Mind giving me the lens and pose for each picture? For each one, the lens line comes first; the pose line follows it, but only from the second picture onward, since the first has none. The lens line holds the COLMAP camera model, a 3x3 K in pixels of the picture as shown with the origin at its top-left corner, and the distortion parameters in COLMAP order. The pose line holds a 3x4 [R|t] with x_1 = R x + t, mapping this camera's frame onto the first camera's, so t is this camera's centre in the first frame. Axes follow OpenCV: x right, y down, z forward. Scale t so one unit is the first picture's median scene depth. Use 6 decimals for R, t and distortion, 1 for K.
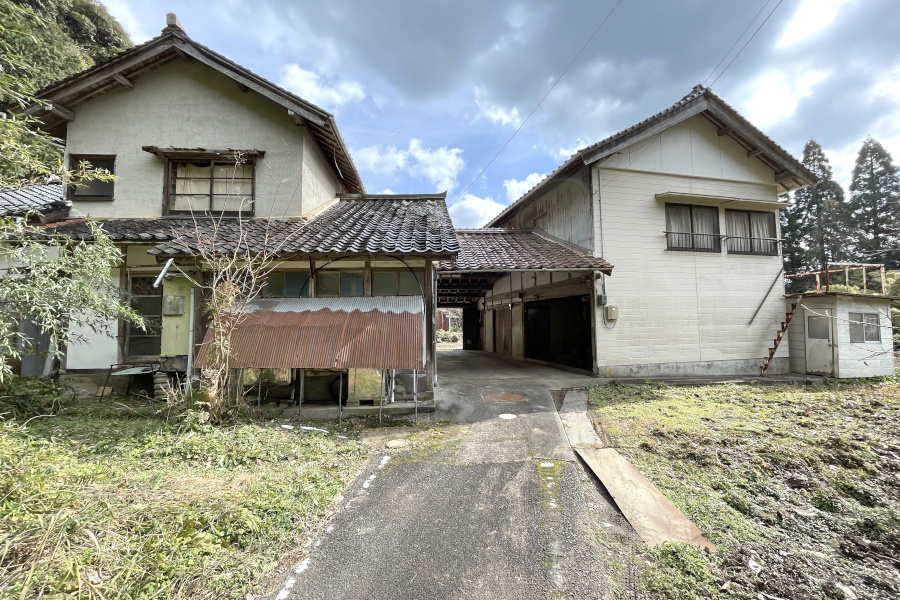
lens RADIAL K [[392.4, 0, 451.3], [0, 392.4, 291.0], [0, 0, 1]] dist [-0.000649, 0.000001]
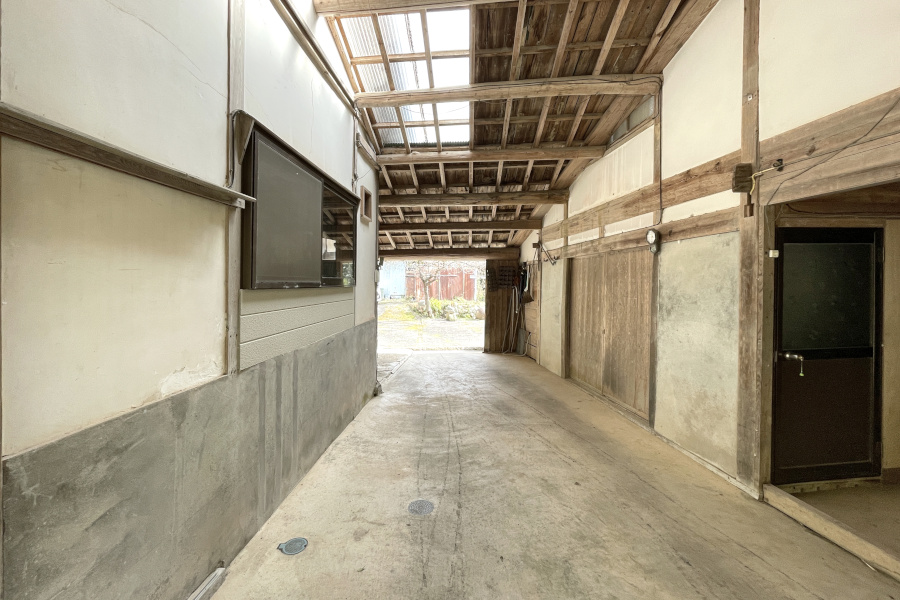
lens RADIAL K [[392.4, 0, 451.3], [0, 392.4, 291.0], [0, 0, 1]] dist [-0.000649, 0.000001]
pose [[0.995140, 0.006009, -0.098289, 0.037486], [0.003975, 0.994872, 0.101065, 0.038991], [0.098392, -0.100964, 0.990013, 0.628123]]
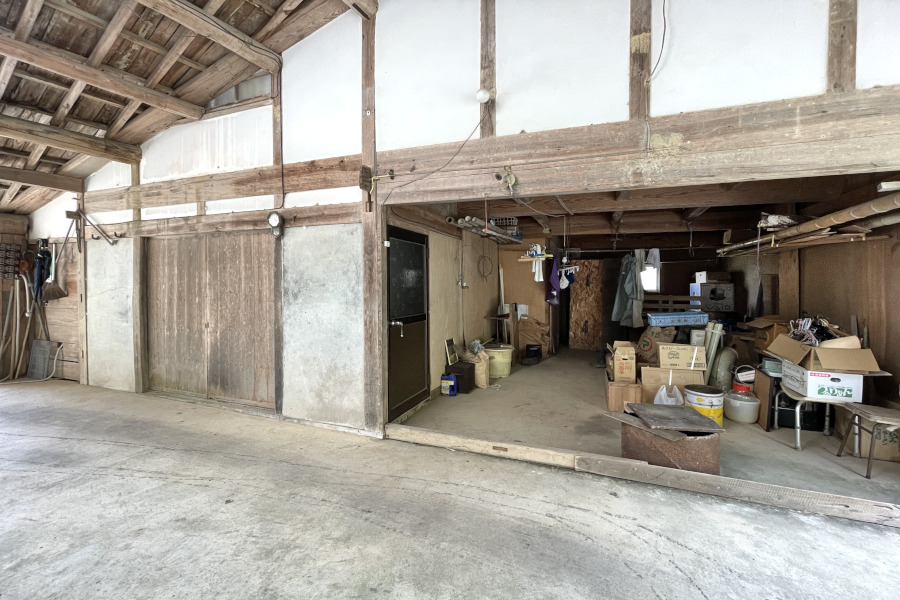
lens RADIAL K [[371.5, 0, 449.8], [0, 371.5, 304.4], [0, 0, 1]] dist [-0.001889, -0.000083]
pose [[0.537705, -0.021896, 0.842849, 0.004874], [-0.078728, 0.993991, 0.076048, 0.055375], [-0.839450, -0.107247, 0.532750, 0.668984]]
